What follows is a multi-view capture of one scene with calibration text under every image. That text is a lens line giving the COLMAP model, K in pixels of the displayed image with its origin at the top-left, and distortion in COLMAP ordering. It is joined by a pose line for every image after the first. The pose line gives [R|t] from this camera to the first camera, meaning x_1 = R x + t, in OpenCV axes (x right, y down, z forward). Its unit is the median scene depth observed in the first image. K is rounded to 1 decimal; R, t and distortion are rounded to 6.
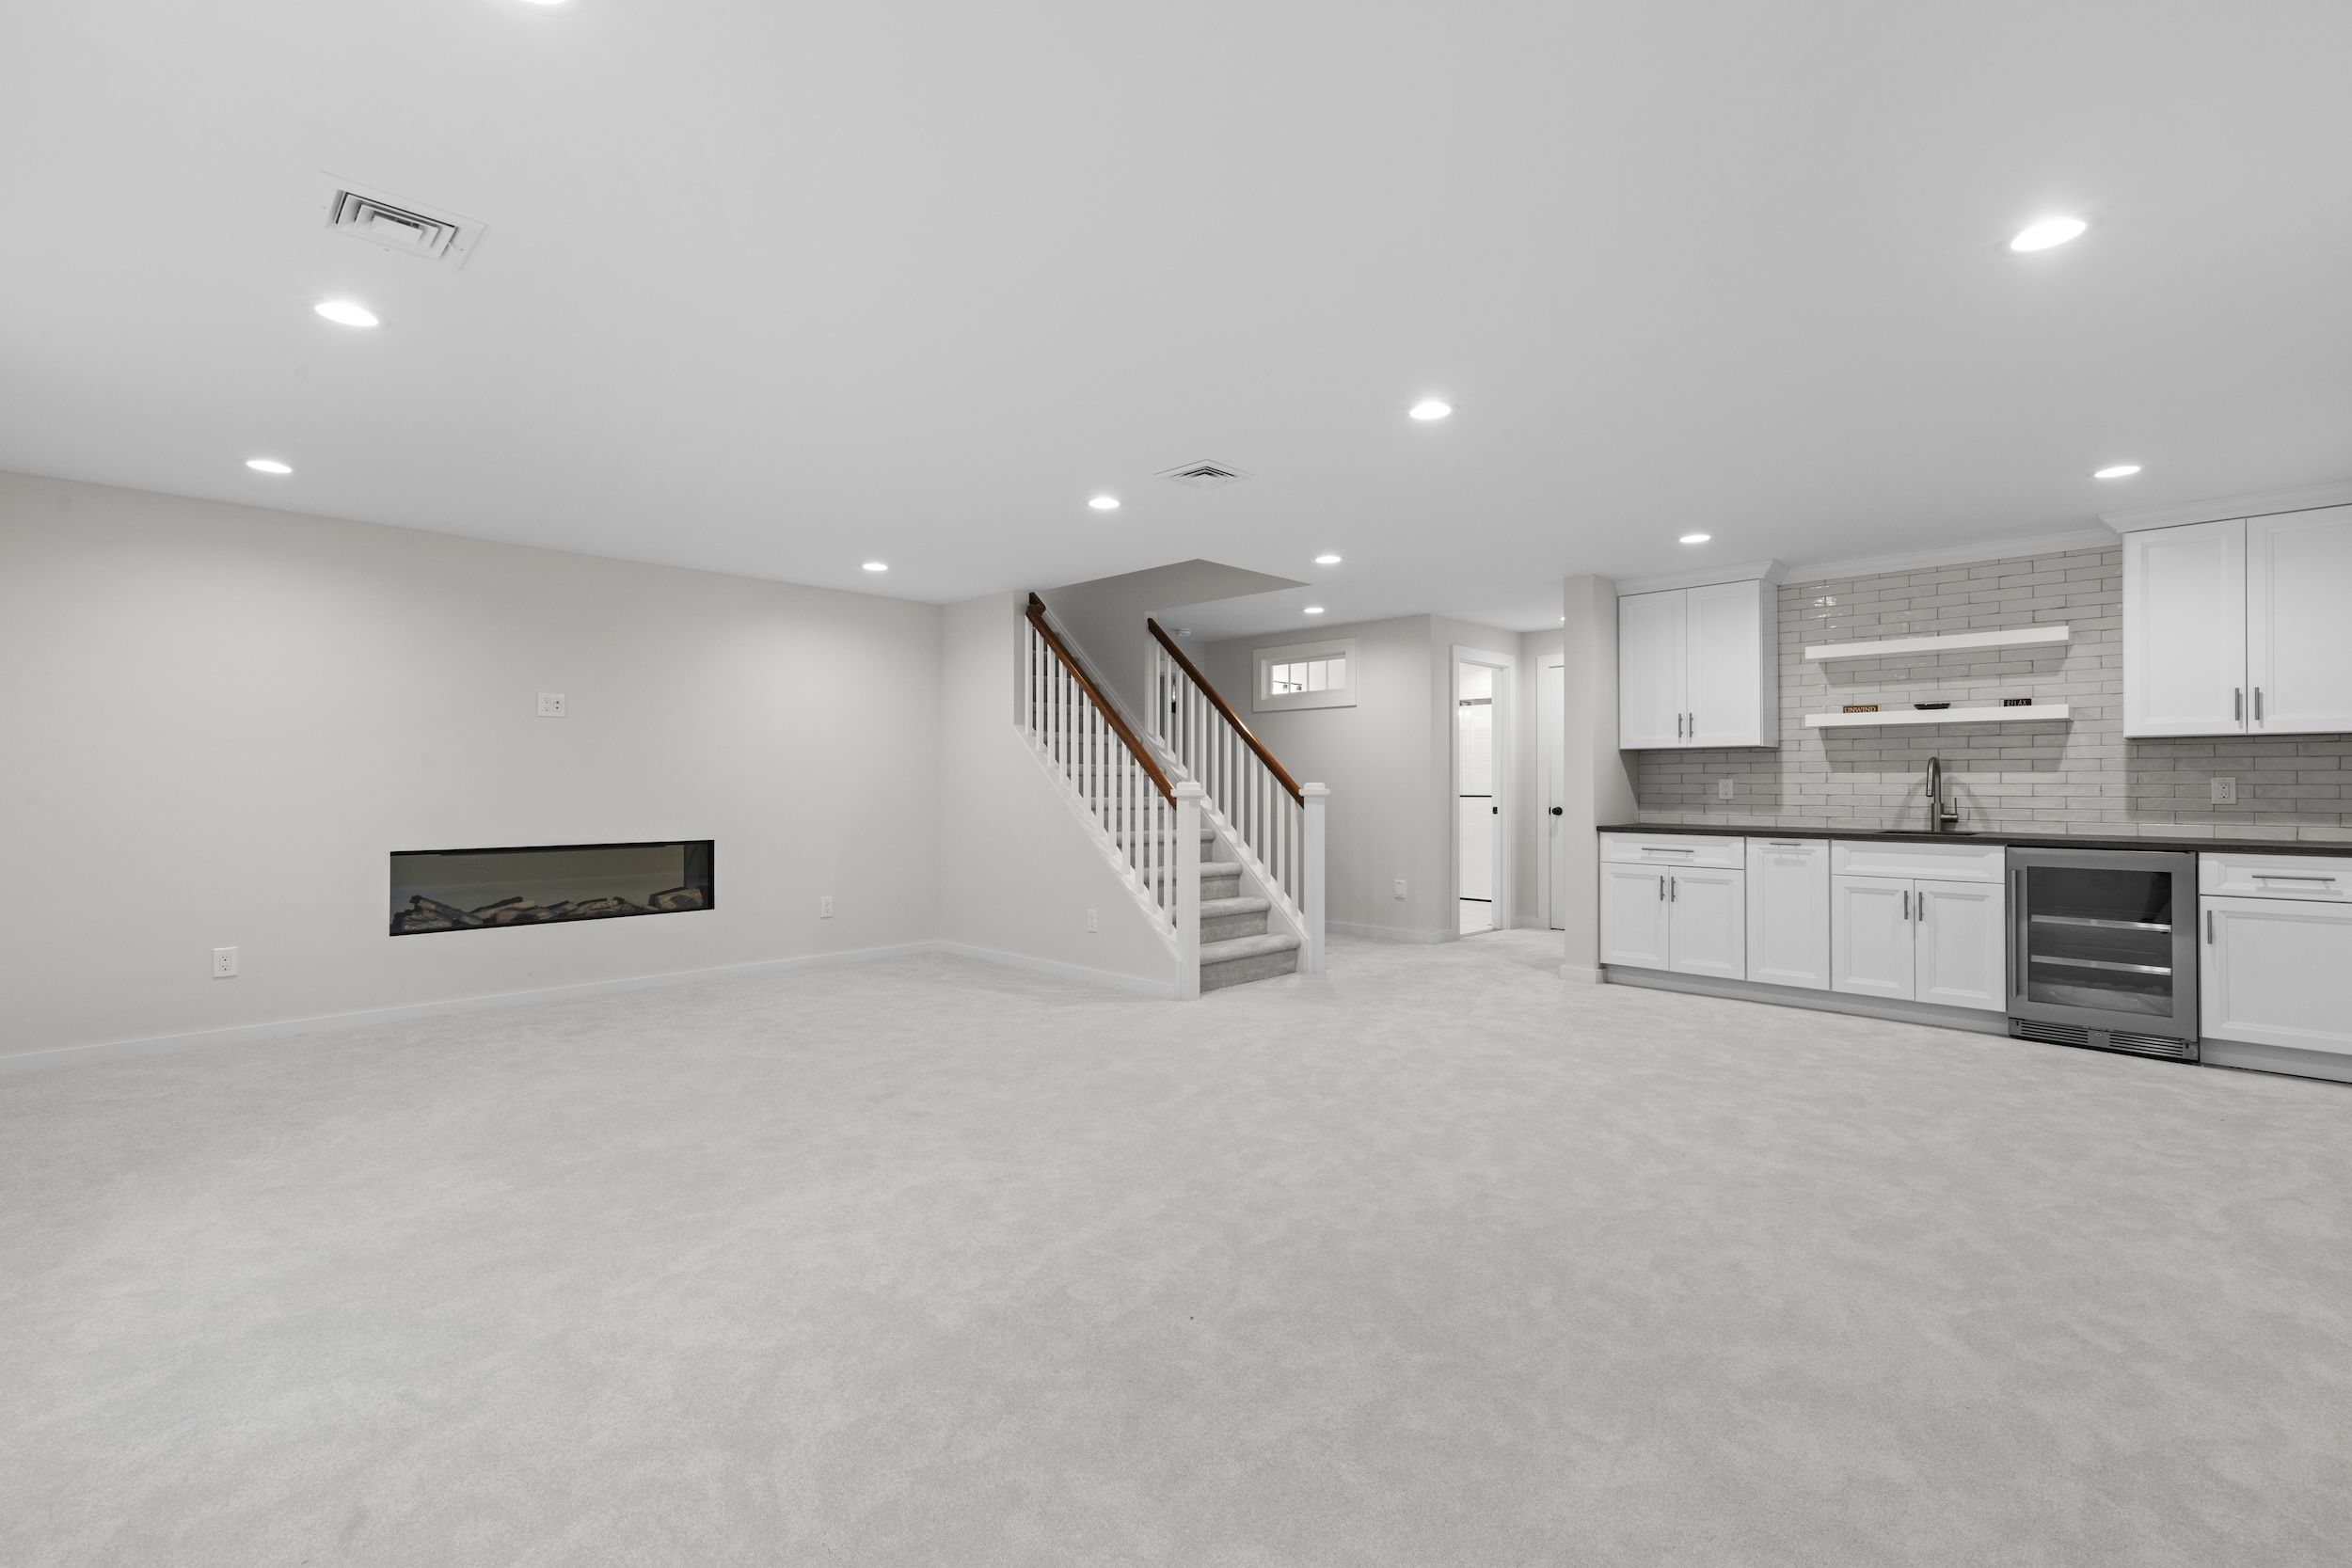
lens RADIAL K [[1055.9, 0, 1176.0], [0, 1055.9, 784.0], [0, 0, 1]] dist [0.004836, -0.000255]
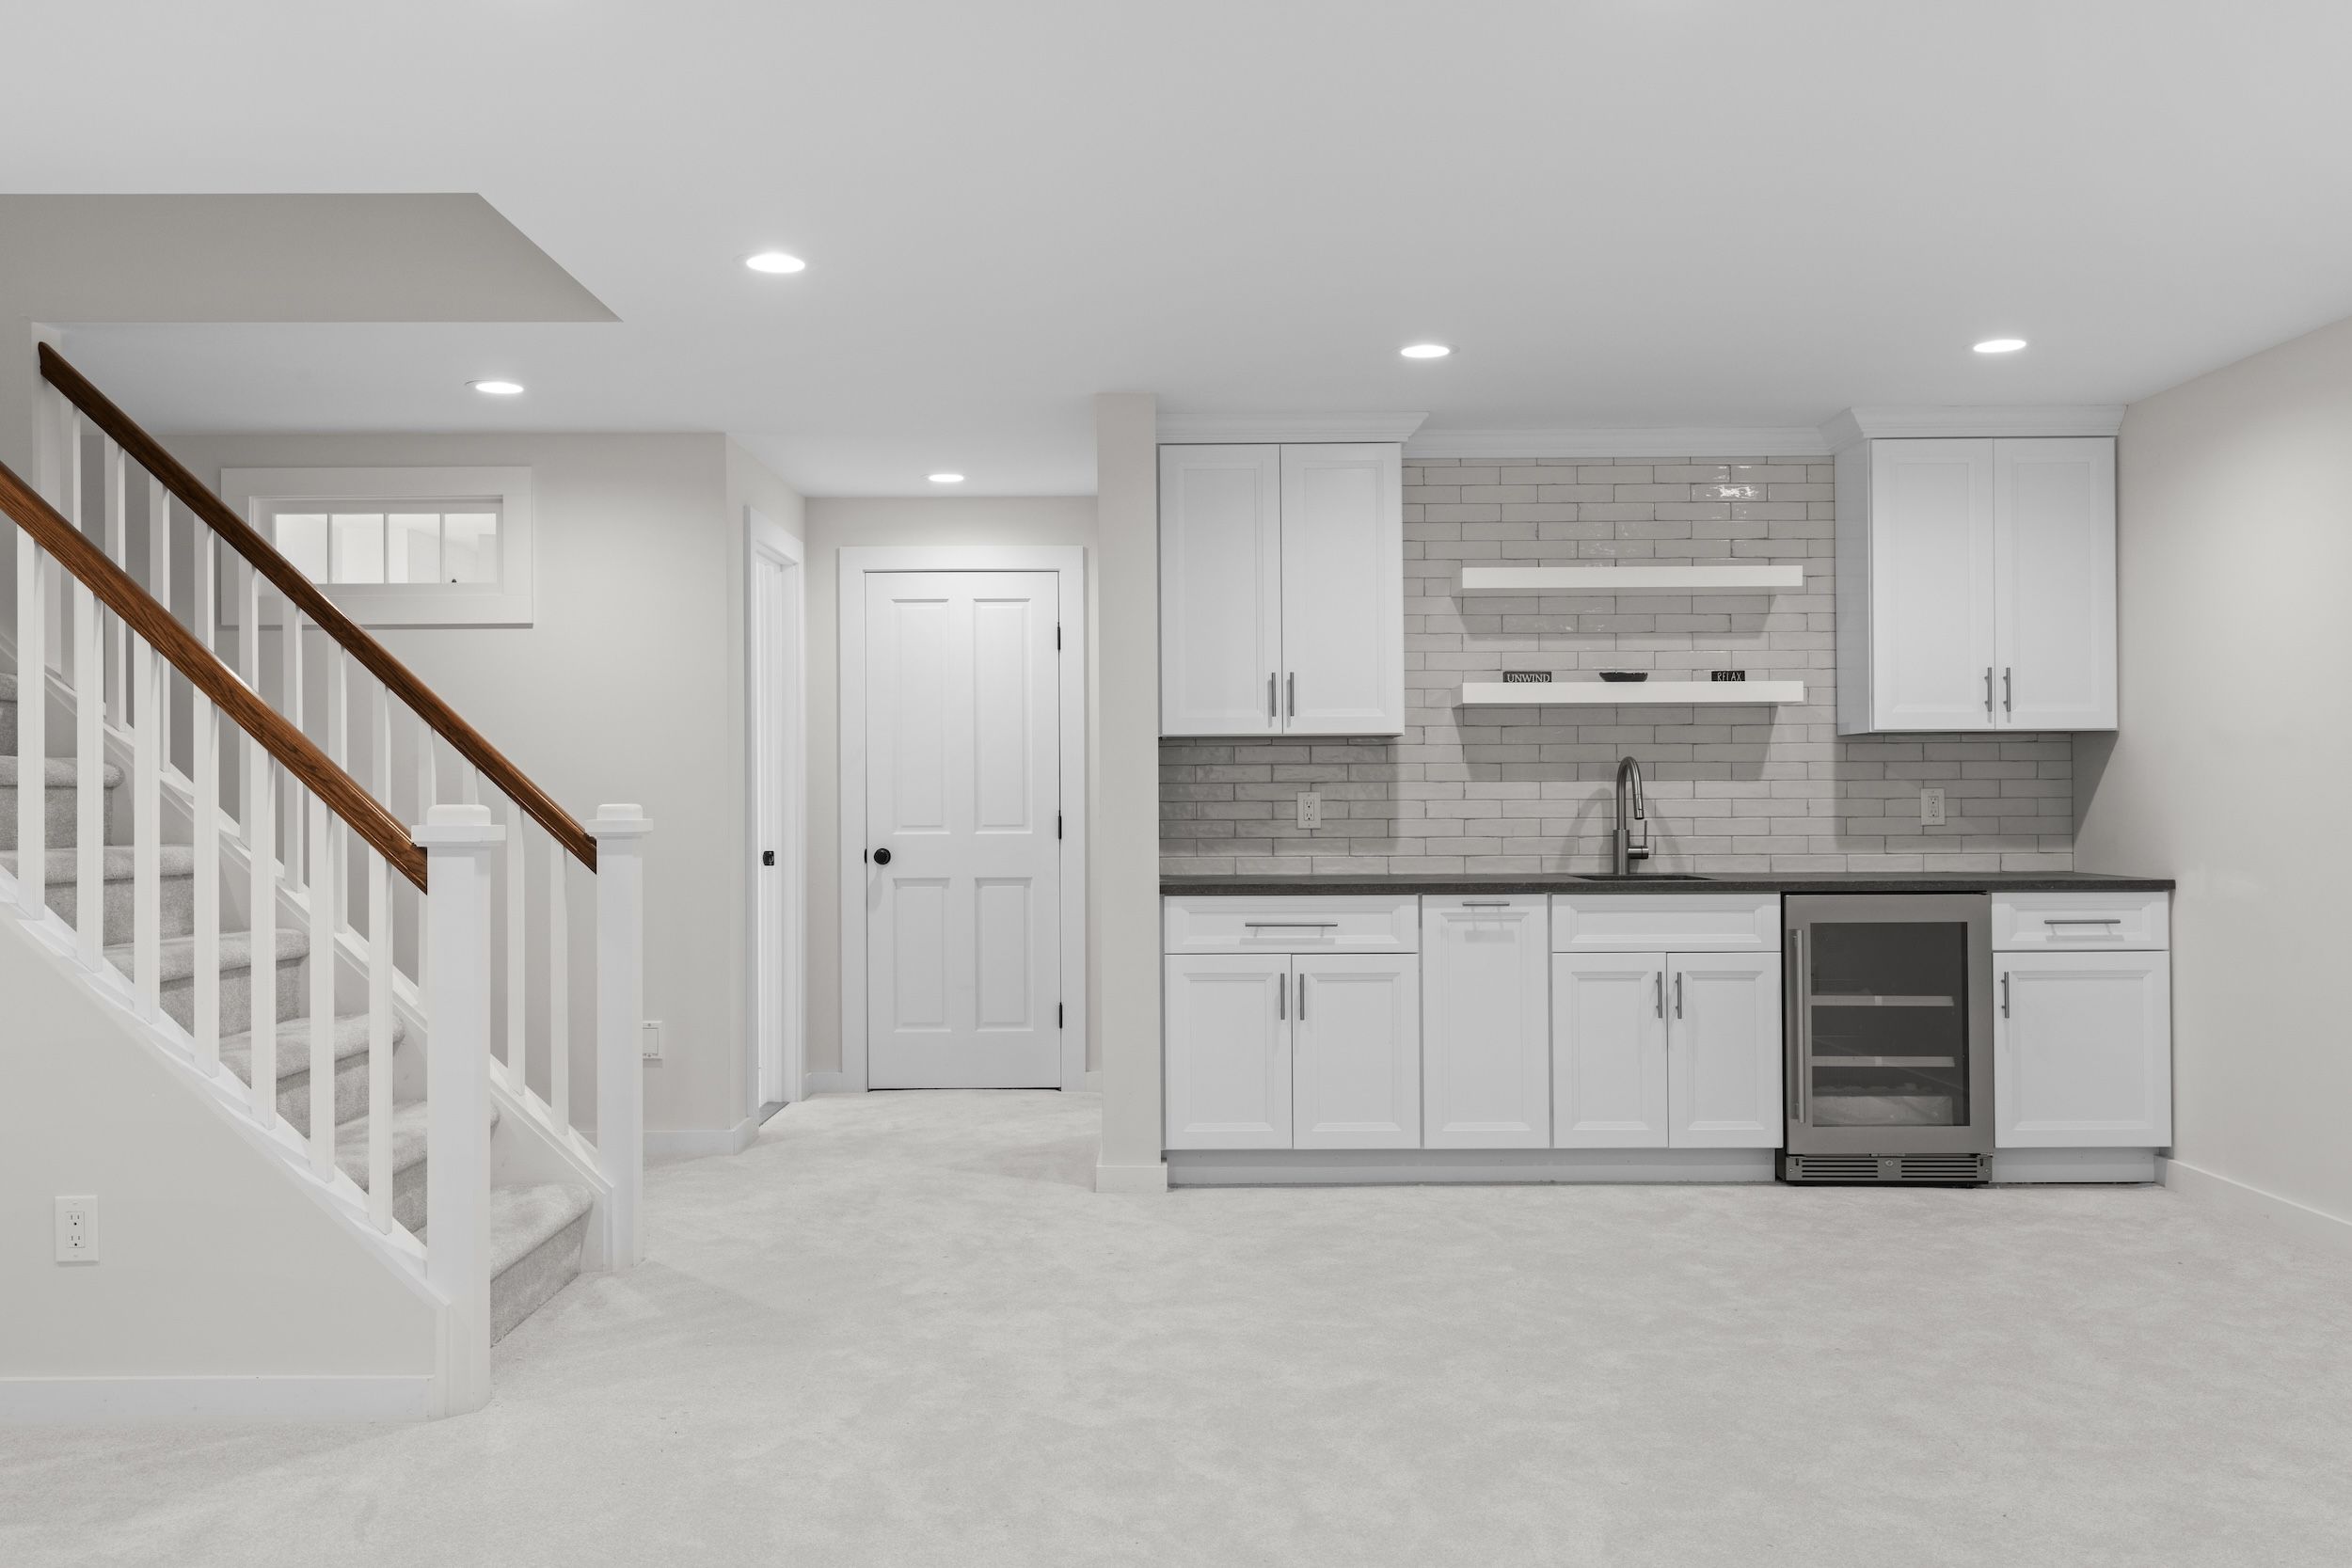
lens RADIAL K [[1933.1, 0, 1176.0], [0, 1933.1, 784.0], [0, 0, 1]] dist [0.004716, 0.002639]
pose [[0.711184, 0.000876, 0.703006, -0.284039], [0.005852, 0.999957, -0.007166, -0.002538], [-0.702982, 0.009211, 0.711148, 0.360751]]
